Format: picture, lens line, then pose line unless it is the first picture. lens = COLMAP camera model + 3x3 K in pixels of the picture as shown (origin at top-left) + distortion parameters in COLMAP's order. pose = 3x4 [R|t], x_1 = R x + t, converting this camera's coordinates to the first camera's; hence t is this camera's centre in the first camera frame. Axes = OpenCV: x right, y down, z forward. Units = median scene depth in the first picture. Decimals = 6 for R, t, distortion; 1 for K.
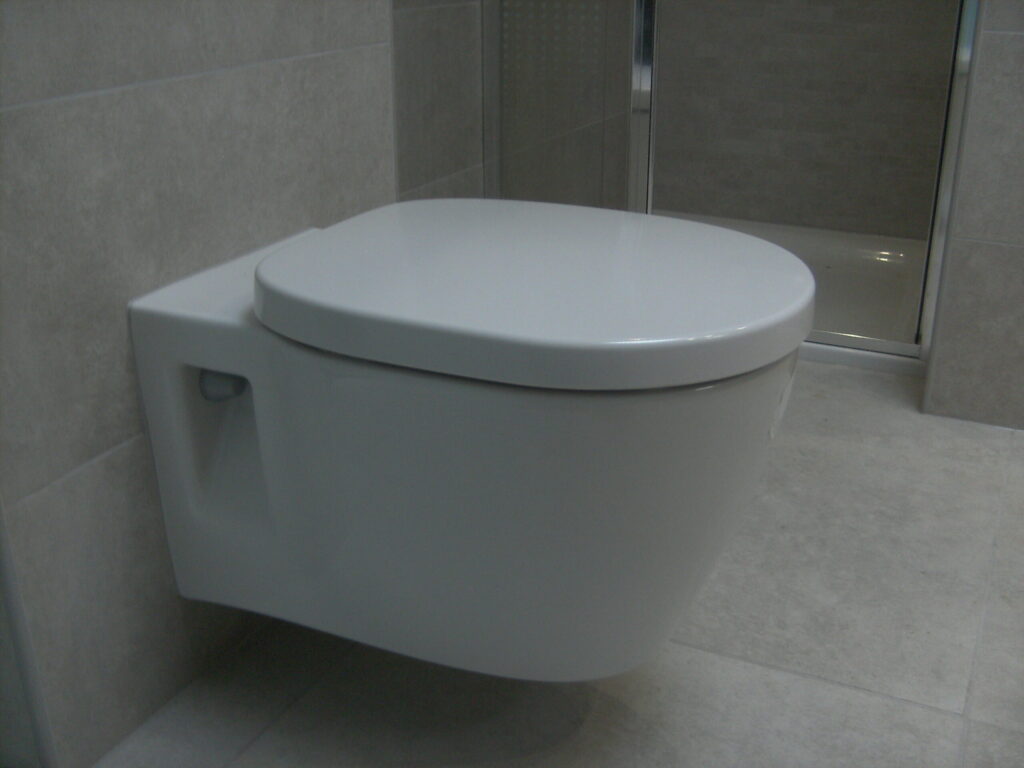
lens RADIAL K [[1102.4, 0, 512.0], [0, 1102.4, 384.0], [0, 0, 1]] dist [-0.184650, 0.210416]
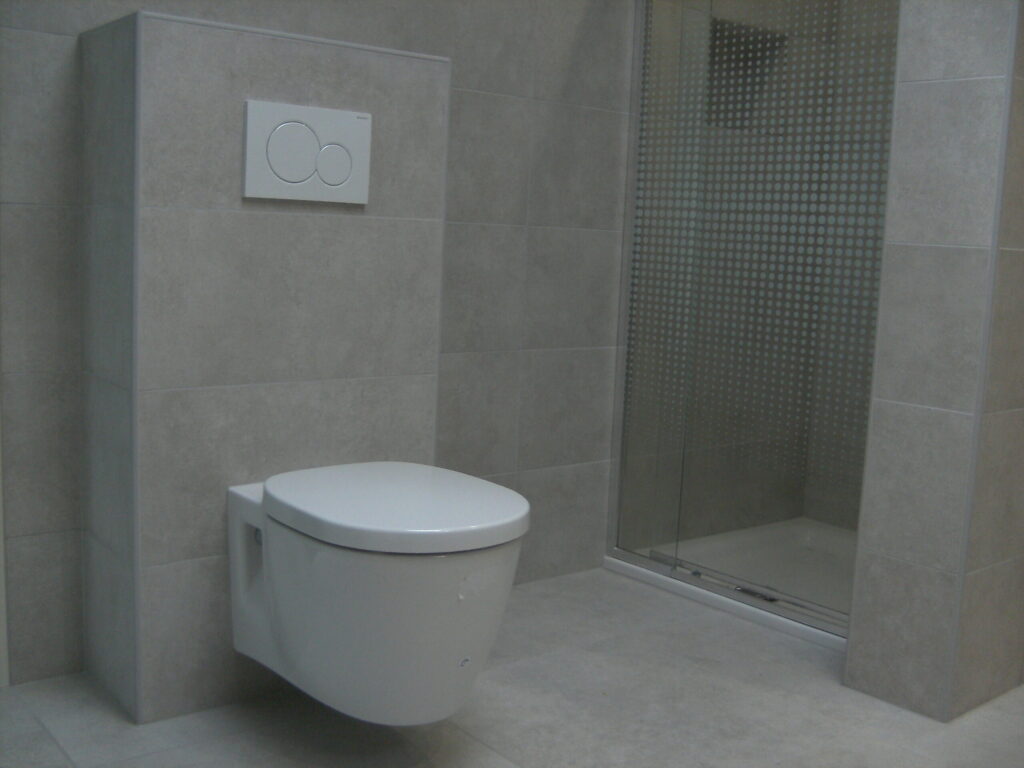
lens RADIAL K [[1102.4, 0, 512.0], [0, 1102.4, 384.0], [0, 0, 1]] dist [-0.184650, 0.210416]
pose [[0.910804, 0.096178, -0.401480, 0.904808], [-0.199237, 0.954143, -0.223420, 0.087746], [0.361582, 0.283482, 0.888199, -0.660293]]
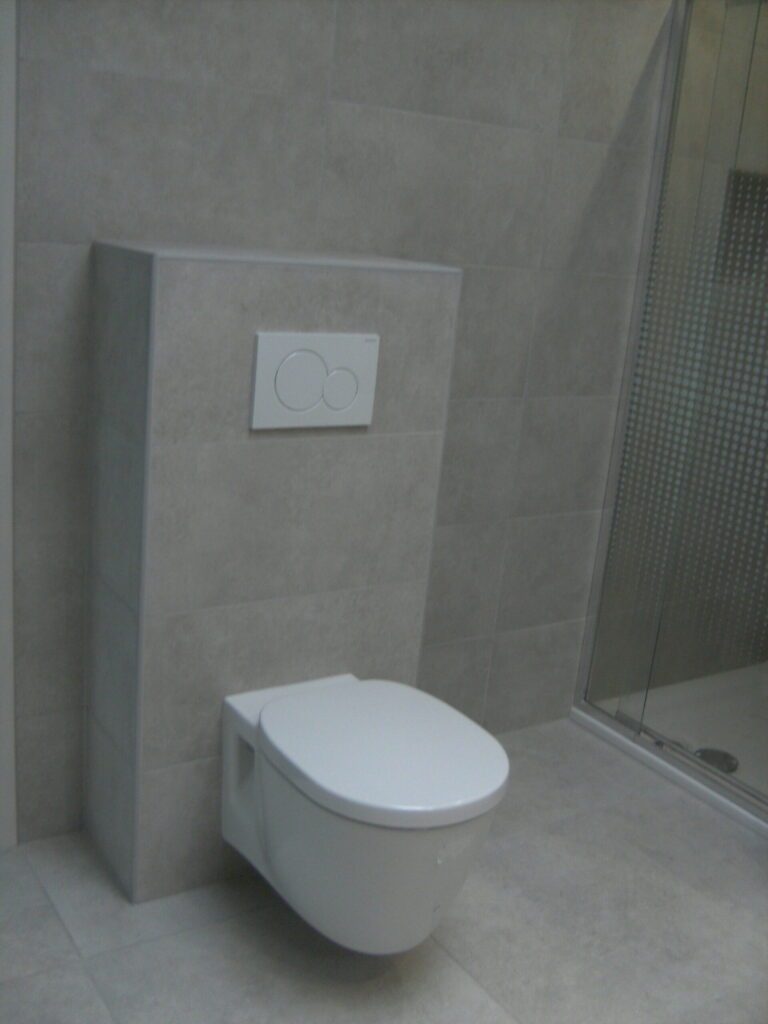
lens RADIAL K [[1102.4, 0, 384.0], [0, 1102.4, 512.0], [0, 0, 1]] dist [-0.184650, 0.210416]
pose [[0.861596, 0.216322, -0.459191, 0.814724], [-0.279915, 0.957145, -0.074309, -0.344286], [0.423437, 0.192559, 0.885224, -0.840541]]
